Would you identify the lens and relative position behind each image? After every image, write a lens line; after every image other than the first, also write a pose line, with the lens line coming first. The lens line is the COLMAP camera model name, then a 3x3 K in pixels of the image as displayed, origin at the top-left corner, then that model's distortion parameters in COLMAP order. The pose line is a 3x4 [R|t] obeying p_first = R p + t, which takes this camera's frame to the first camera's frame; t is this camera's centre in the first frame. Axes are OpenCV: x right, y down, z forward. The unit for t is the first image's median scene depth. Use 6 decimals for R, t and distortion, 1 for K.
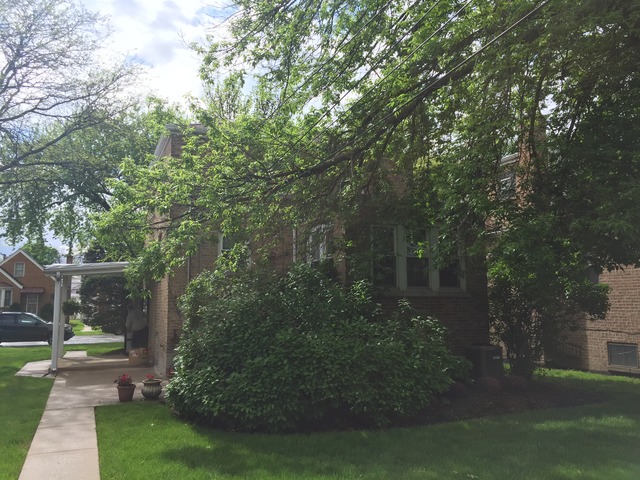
lens RADIAL K [[546.0, 0, 320.0], [0, 546.0, 240.0], [0, 0, 1]] dist [0.084836, -0.113811]
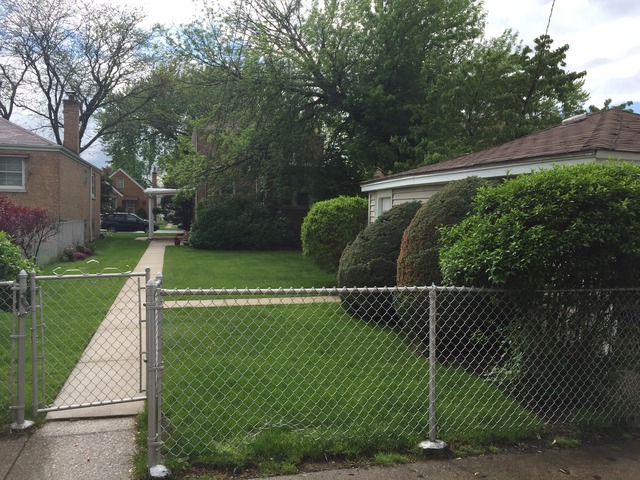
lens RADIAL K [[546.0, 0, 320.0], [0, 546.0, 240.0], [0, 0, 1]] dist [0.084836, -0.113811]
pose [[0.991185, 0.023224, -0.130434, 0.229049], [-0.001037, 0.985845, 0.167656, -0.063137], [0.132481, -0.166043, 0.977179, -0.511908]]
